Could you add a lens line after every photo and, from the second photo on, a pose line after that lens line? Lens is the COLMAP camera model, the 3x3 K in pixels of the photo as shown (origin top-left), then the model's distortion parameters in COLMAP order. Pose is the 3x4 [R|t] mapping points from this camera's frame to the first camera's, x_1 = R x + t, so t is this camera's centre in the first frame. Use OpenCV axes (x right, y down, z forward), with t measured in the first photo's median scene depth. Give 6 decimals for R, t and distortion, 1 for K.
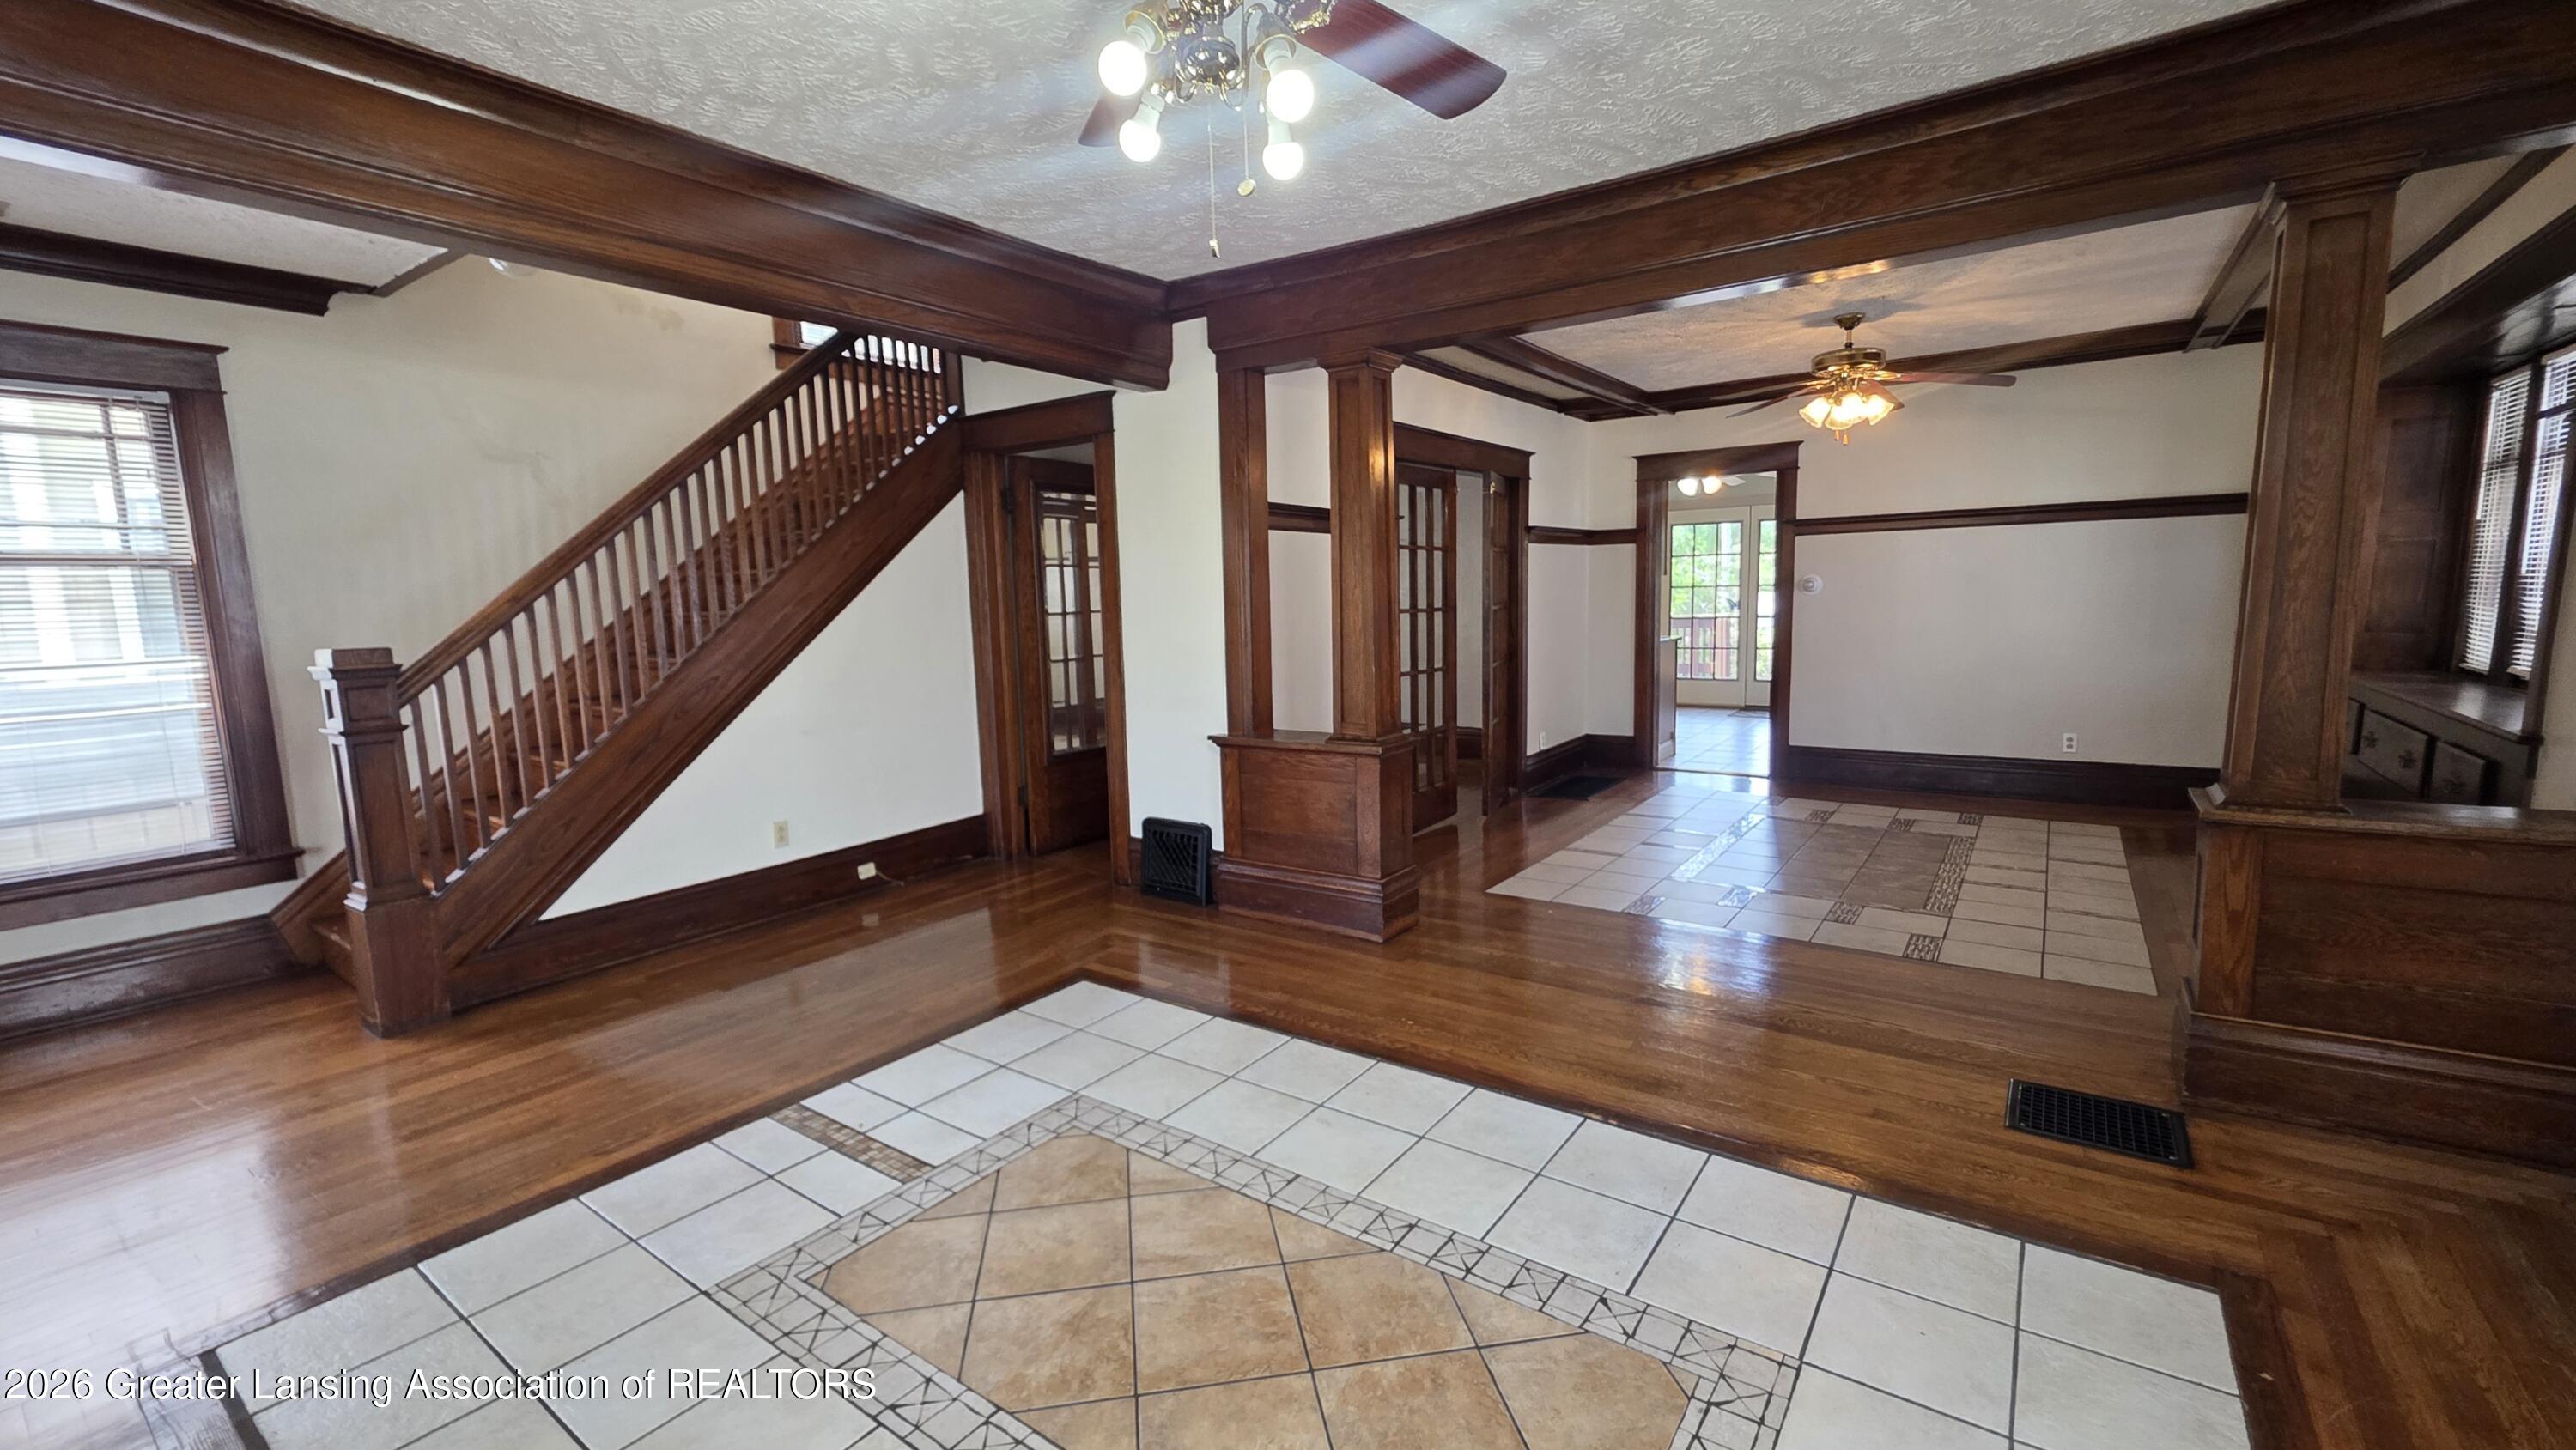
lens RADIAL K [[1063.0, 0, 1282.7], [0, 1063.0, 725.5], [0, 0, 1]] dist [-0.001645, -0.000080]
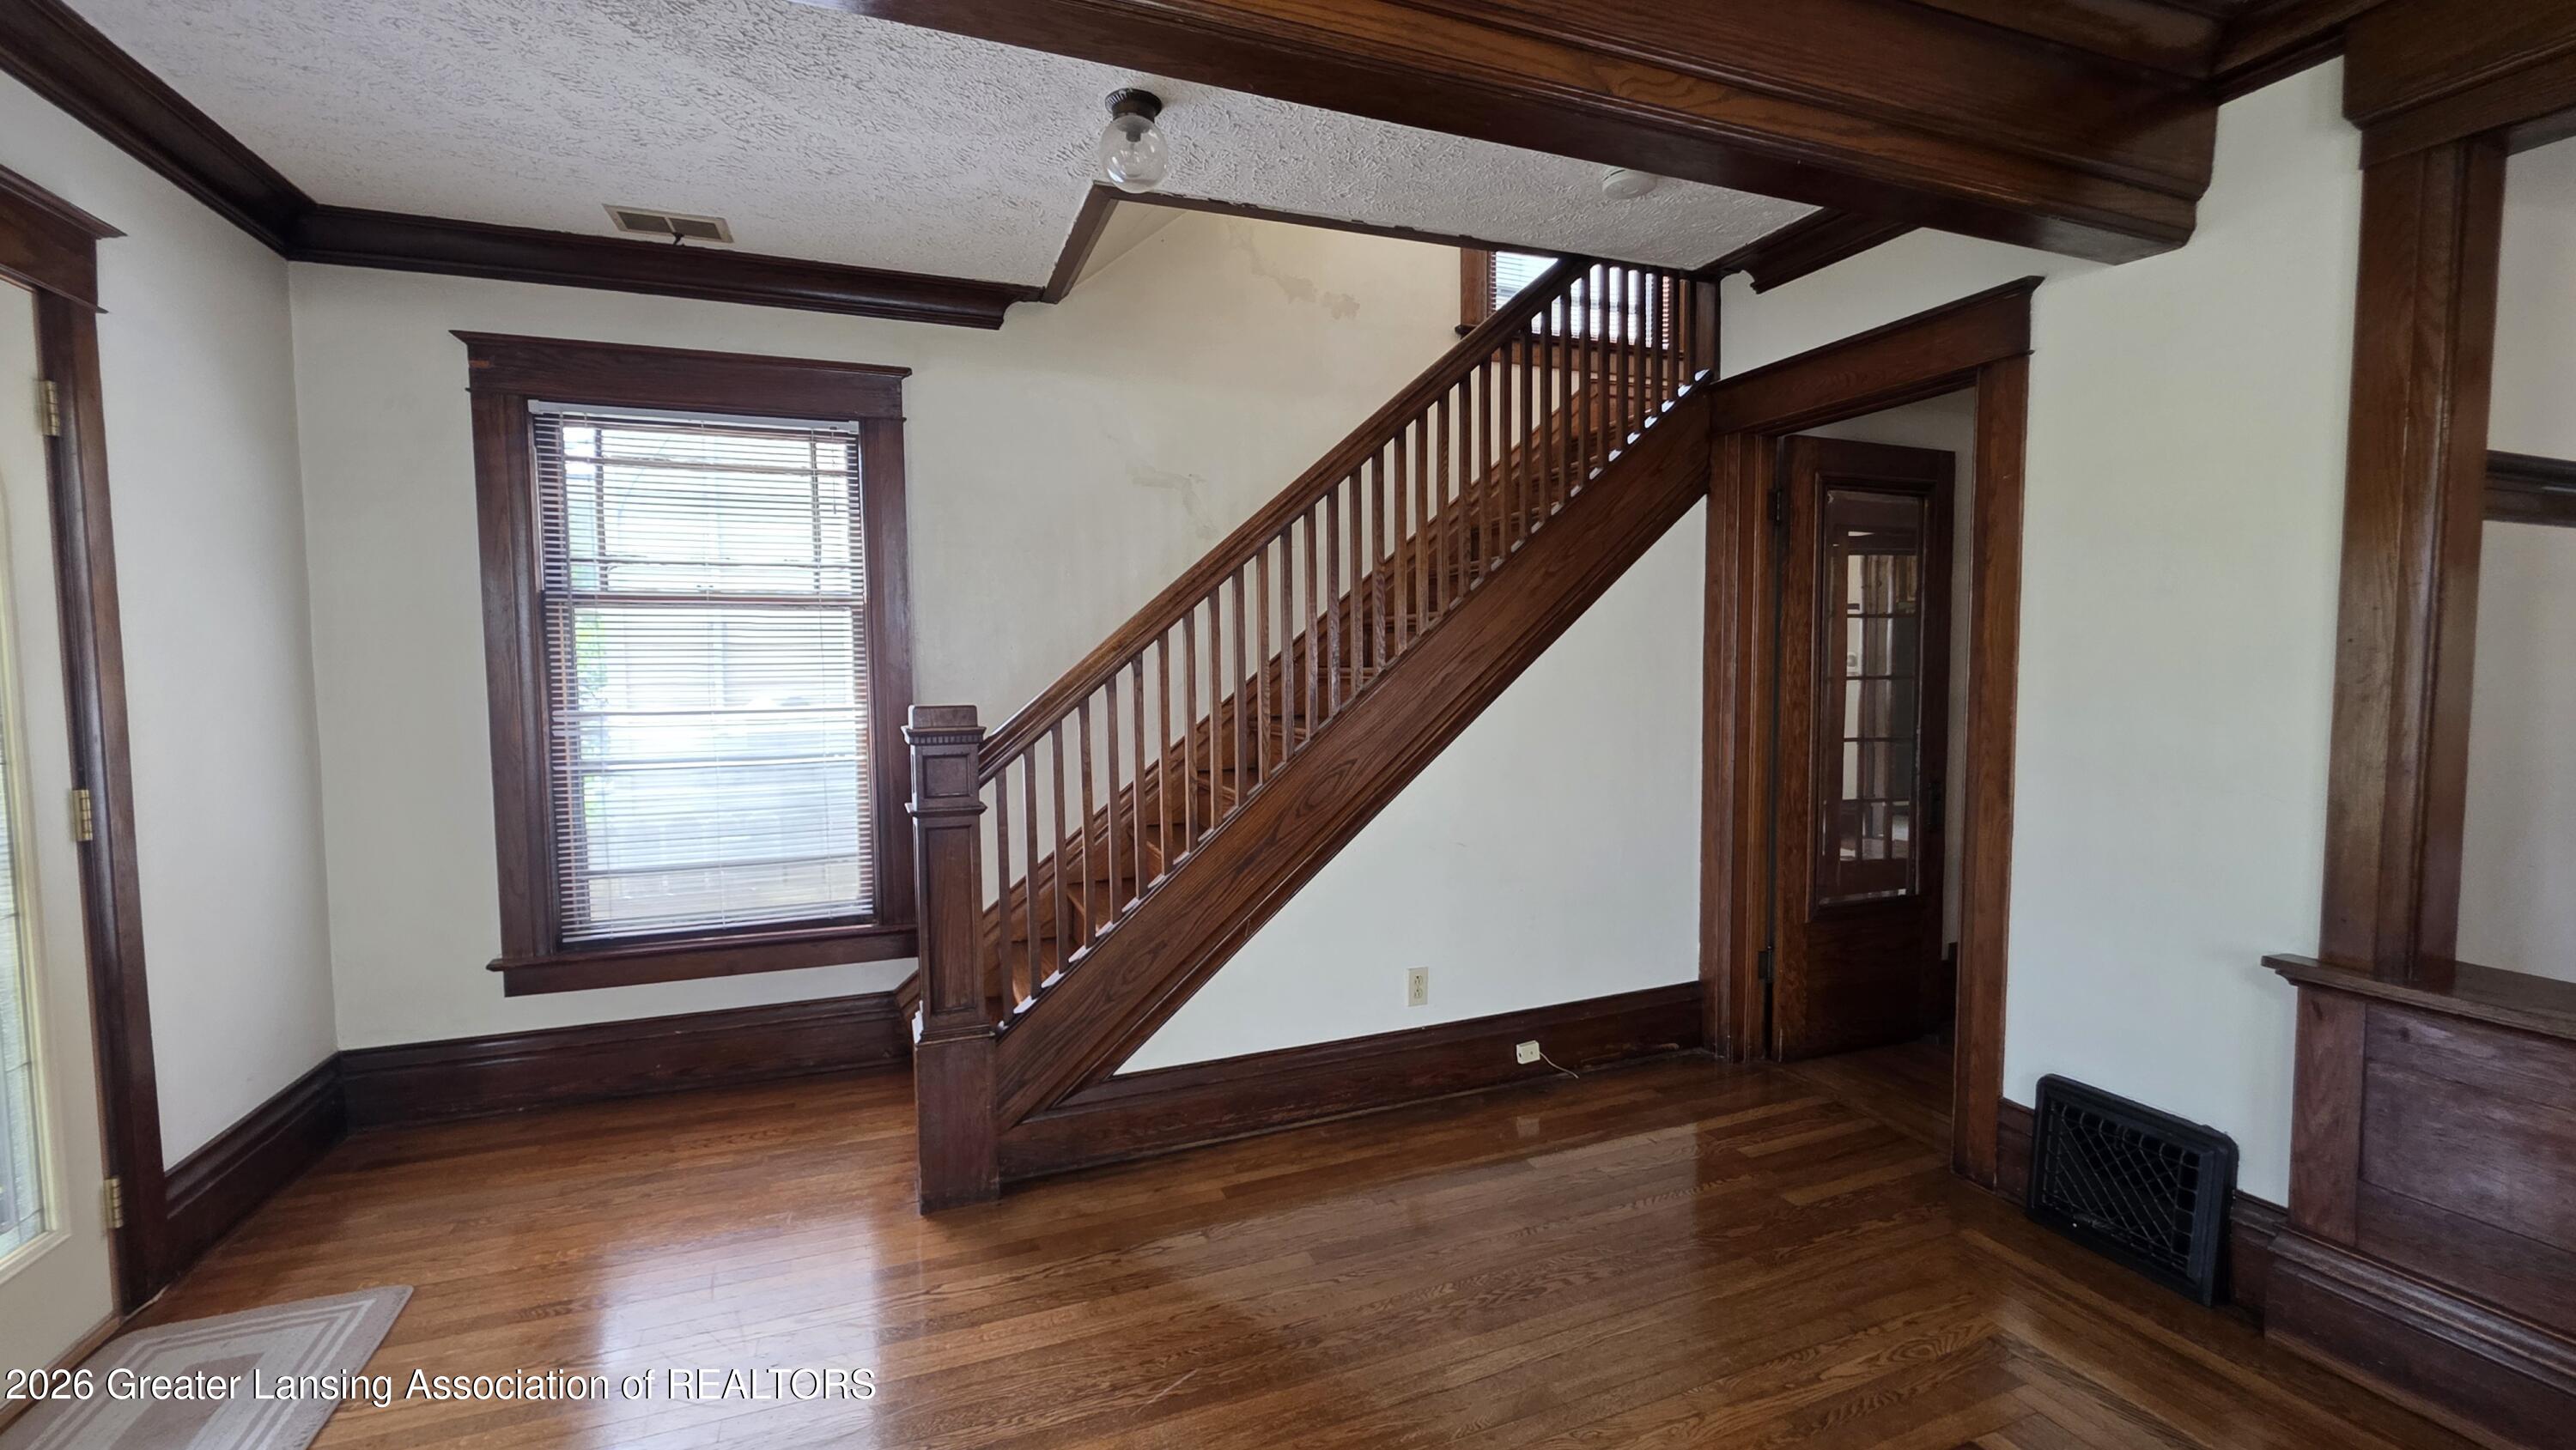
lens RADIAL K [[1063.0, 0, 1282.7], [0, 1063.0, 725.5], [0, 0, 1]] dist [-0.001645, -0.000080]
pose [[0.834292, 0.051967, -0.548868, -0.180035], [-0.082664, 0.996084, -0.031342, -0.041733], [0.545090, 0.071521, 0.835321, 0.373376]]
